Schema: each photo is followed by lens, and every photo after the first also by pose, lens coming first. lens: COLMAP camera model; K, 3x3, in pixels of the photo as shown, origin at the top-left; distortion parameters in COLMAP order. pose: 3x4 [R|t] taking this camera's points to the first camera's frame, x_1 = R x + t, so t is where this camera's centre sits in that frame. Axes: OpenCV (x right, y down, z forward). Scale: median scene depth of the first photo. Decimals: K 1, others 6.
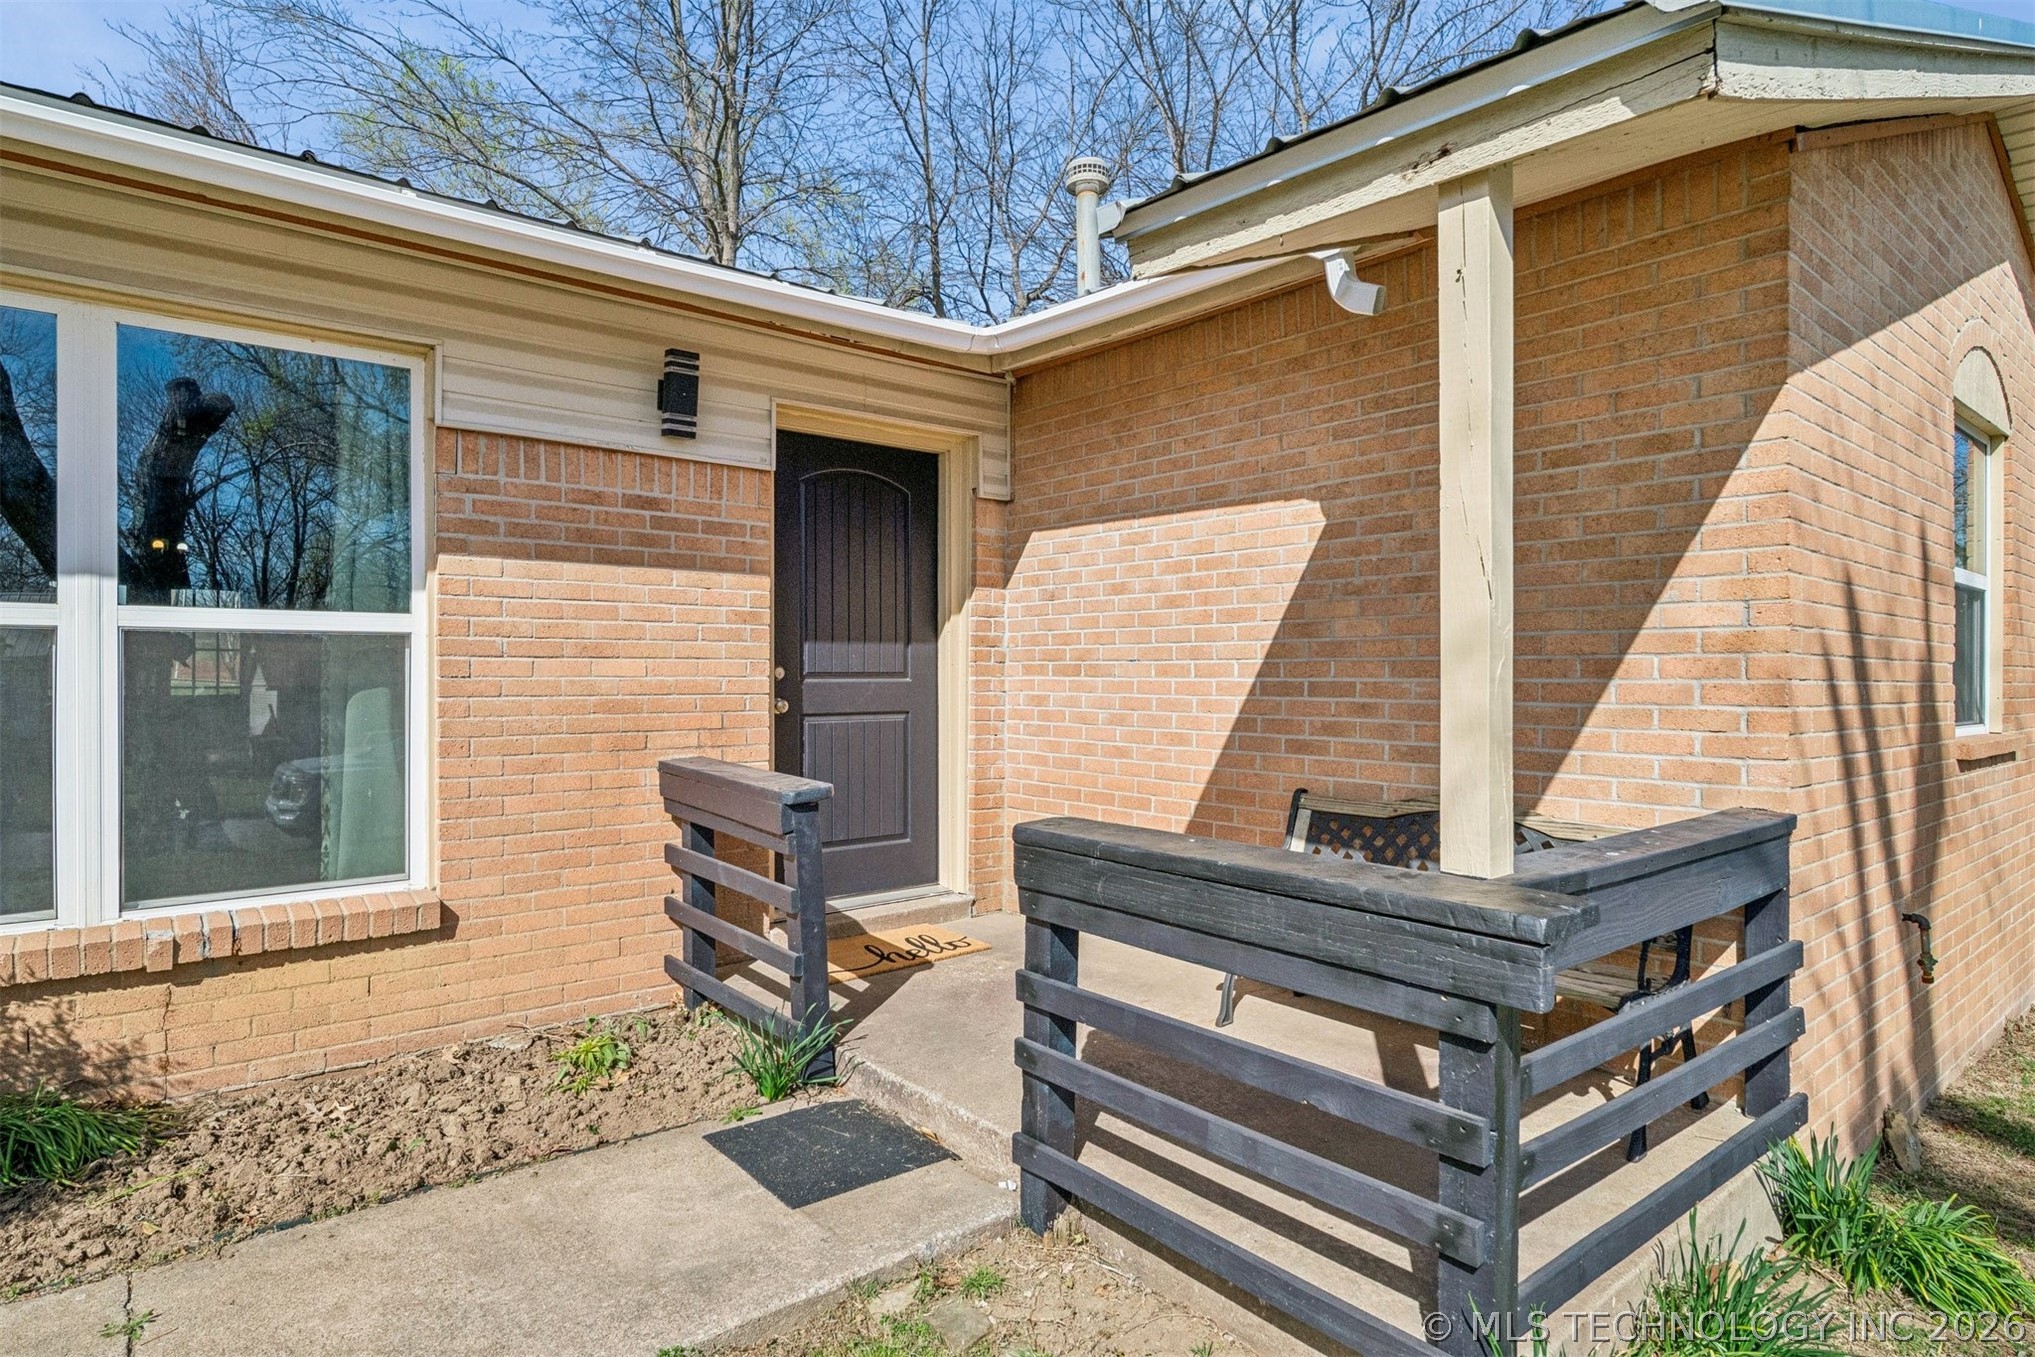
lens RADIAL K [[1112.8, 0, 1016.9], [0, 1112.8, 672.3], [0, 0, 1]] dist [-0.002985, -0.000254]
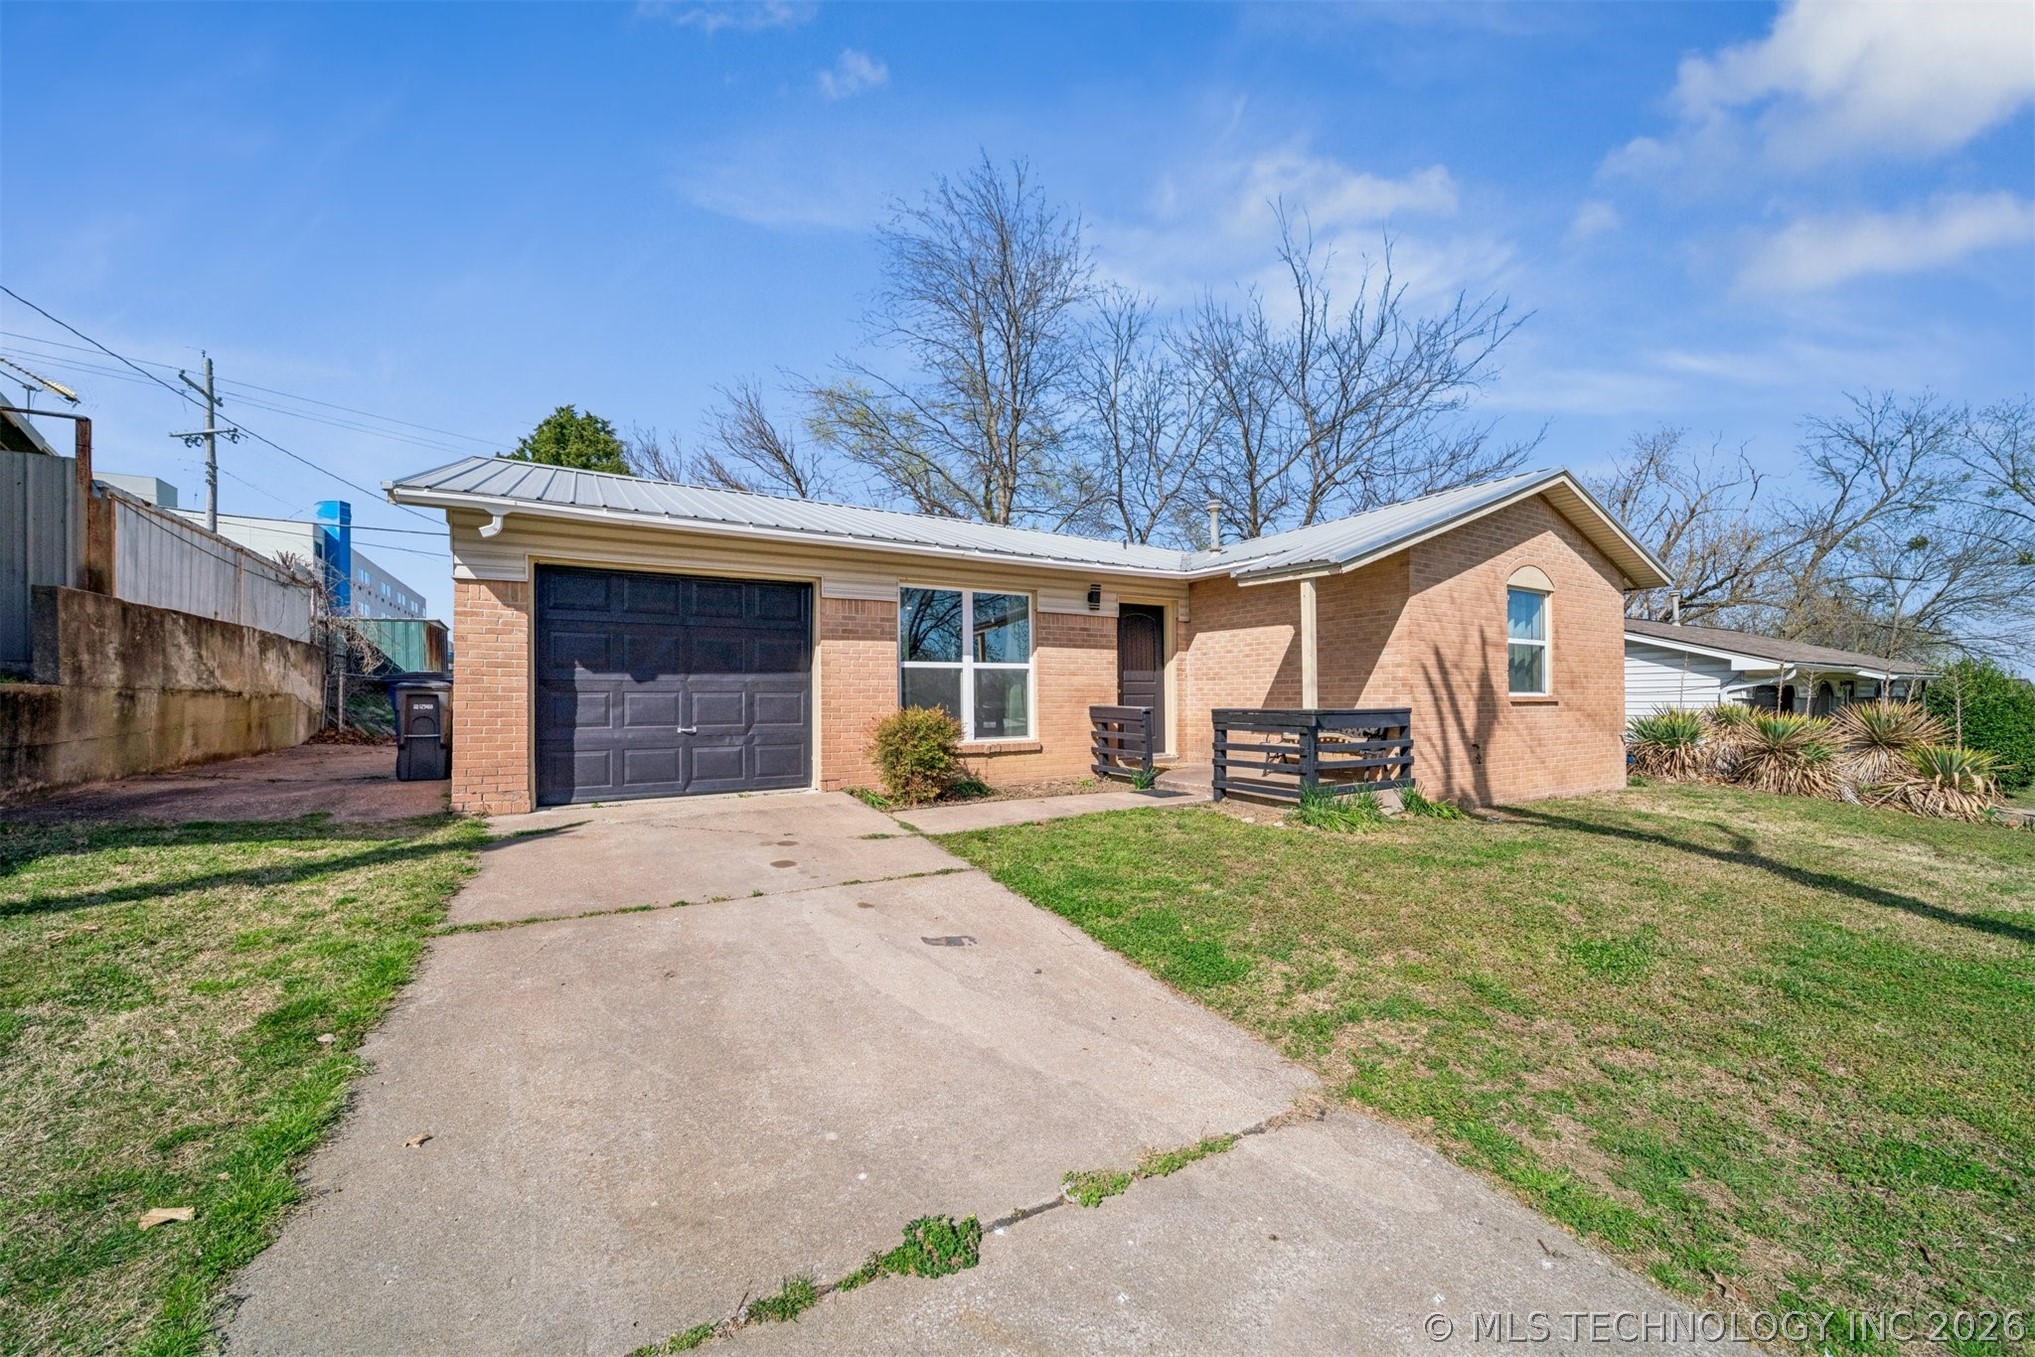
lens RADIAL K [[712.8, 0, 1022.1], [0, 712.8, 691.2], [0, 0, 1]] dist [-0.000086, 0.000026]
pose [[0.986513, -0.012310, -0.163217, -0.175563], [0.011210, 0.999908, -0.007657, 0.050370], [0.163296, 0.005724, 0.986561, -1.196408]]
